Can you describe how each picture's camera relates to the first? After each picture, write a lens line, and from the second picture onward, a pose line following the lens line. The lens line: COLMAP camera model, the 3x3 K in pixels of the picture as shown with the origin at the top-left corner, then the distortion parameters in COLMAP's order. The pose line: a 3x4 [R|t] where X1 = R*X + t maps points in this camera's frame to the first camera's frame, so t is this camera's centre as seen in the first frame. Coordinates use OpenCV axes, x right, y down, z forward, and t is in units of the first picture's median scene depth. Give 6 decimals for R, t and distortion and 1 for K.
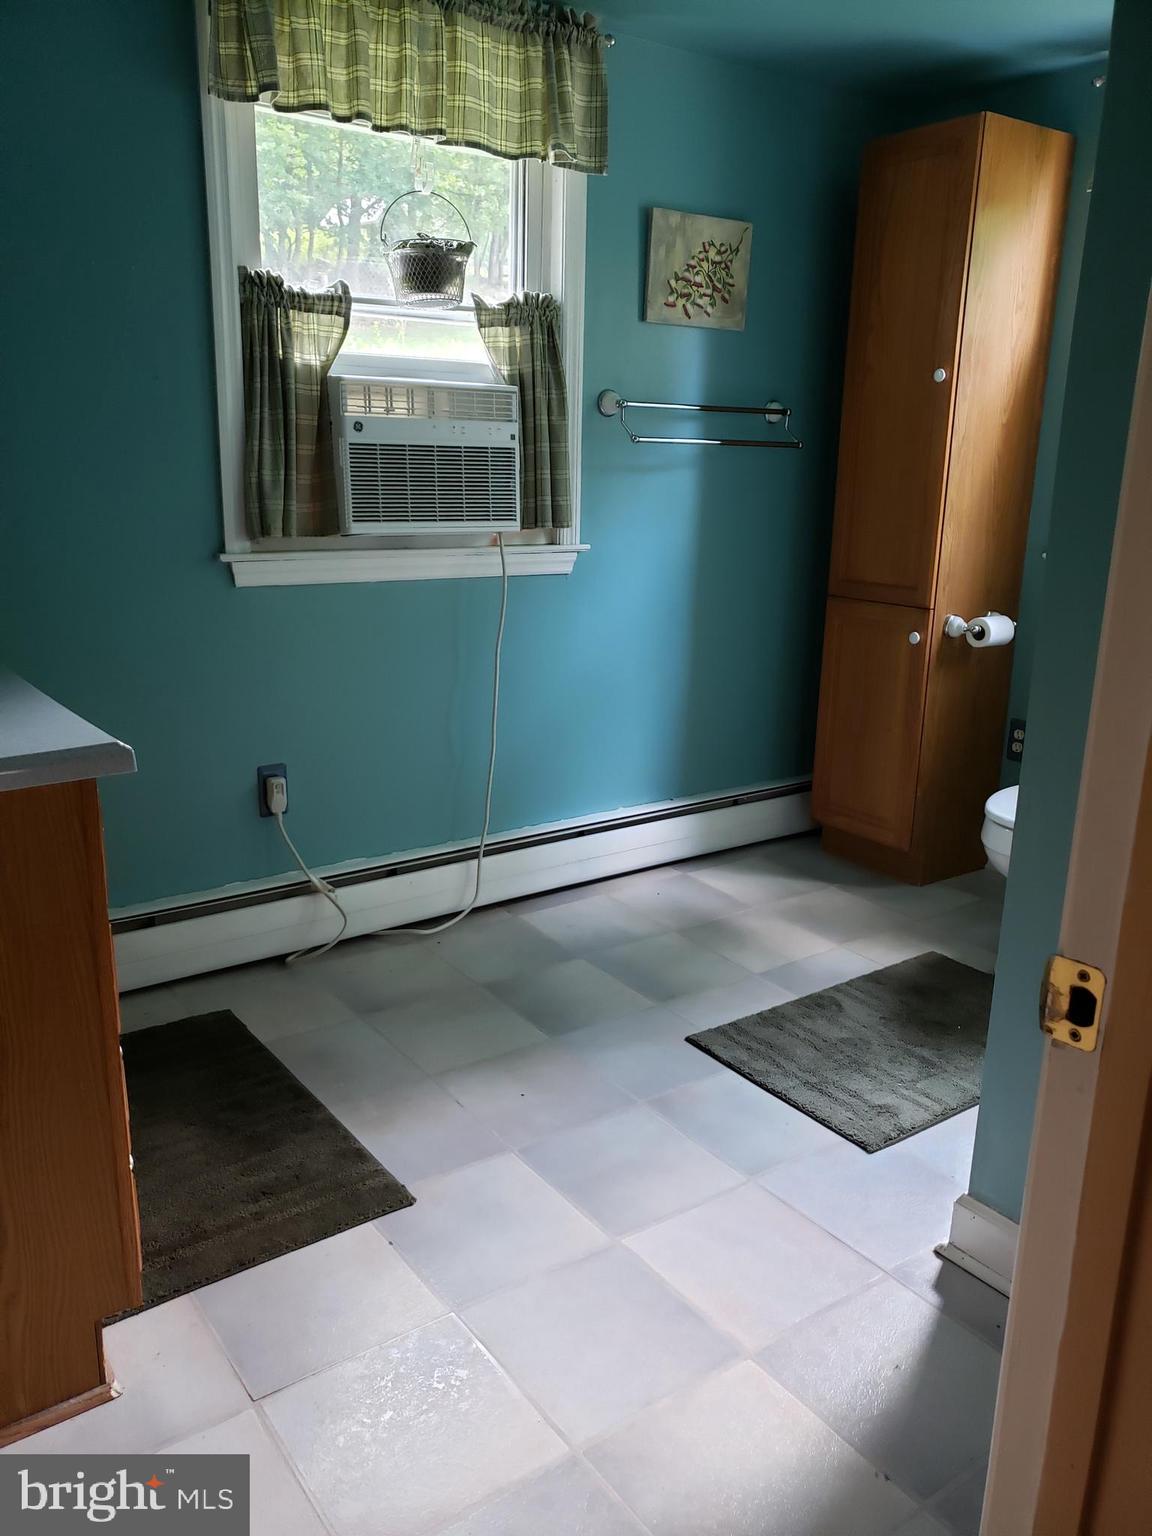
lens RADIAL K [[1194.6, 0, 579.6], [0, 1194.6, 766.8], [0, 0, 1]] dist [0.021915, 0.000326]
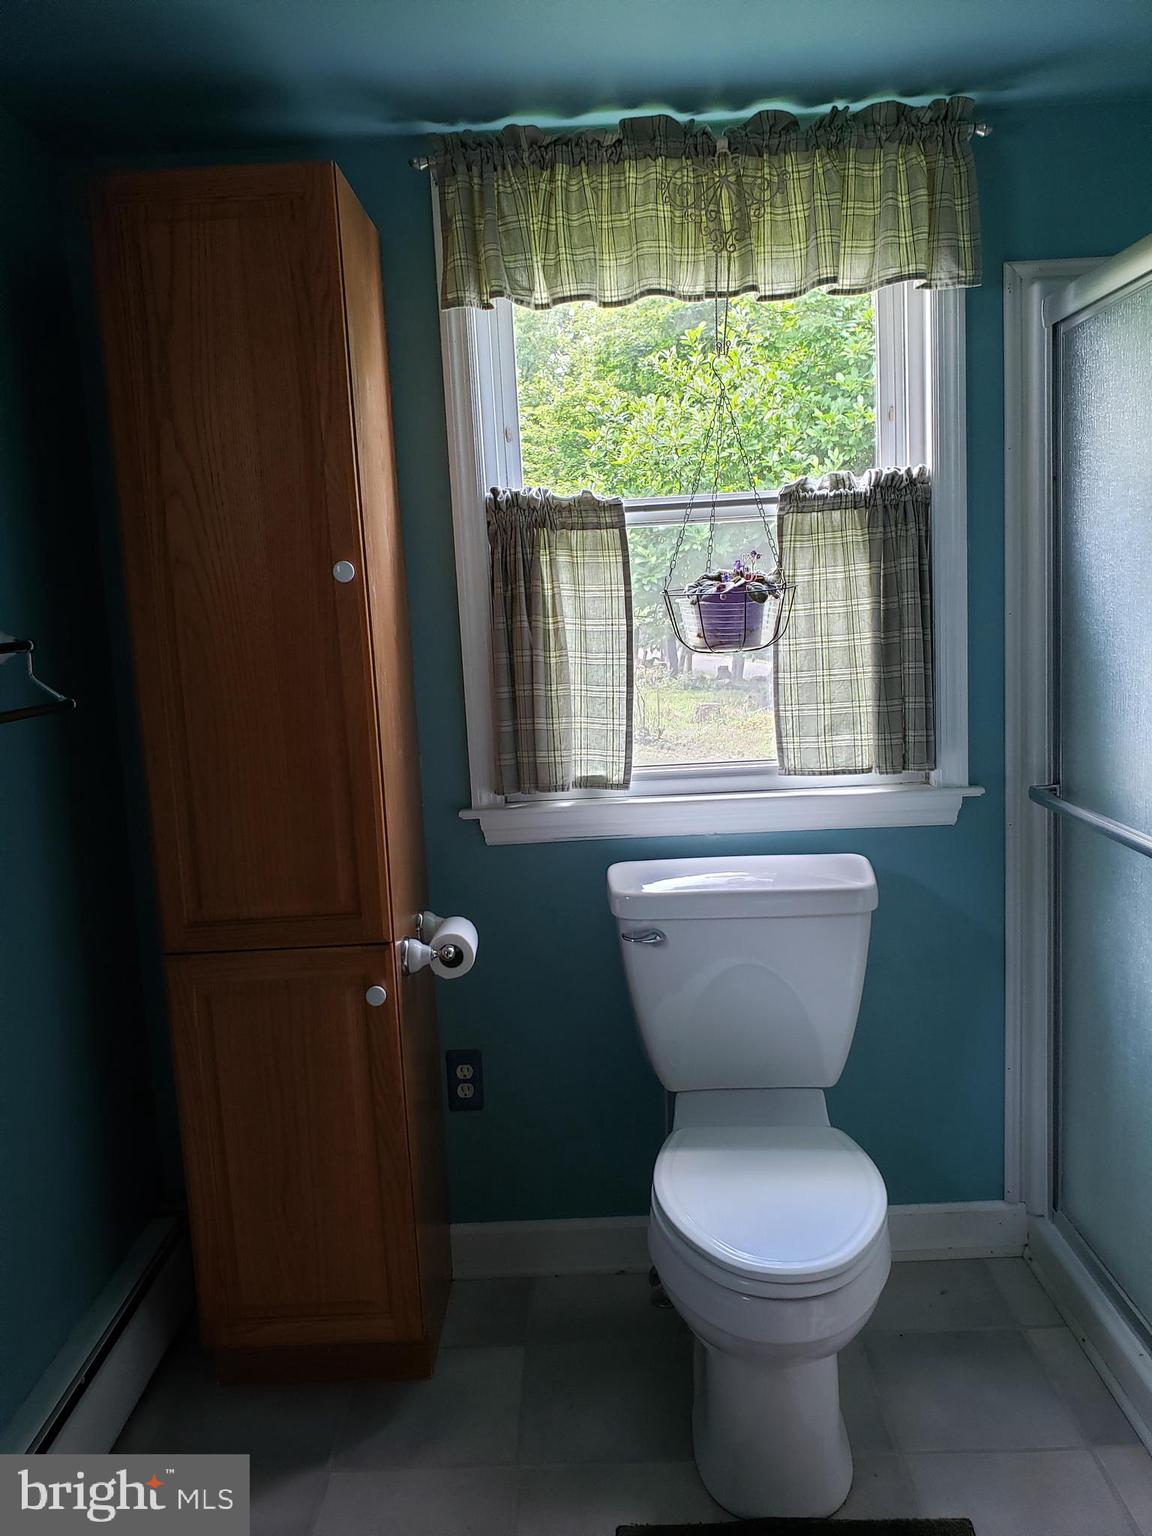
lens RADIAL K [[1194.6, 0, 571.9], [0, 1194.6, 764.3], [0, 0, 1]] dist [0.021915, 0.000326]
pose [[0.604022, -0.160848, 0.780567, -0.106157], [0.270567, 0.962638, -0.011006, -0.183450], [-0.749633, 0.217844, 0.624975, 0.526072]]
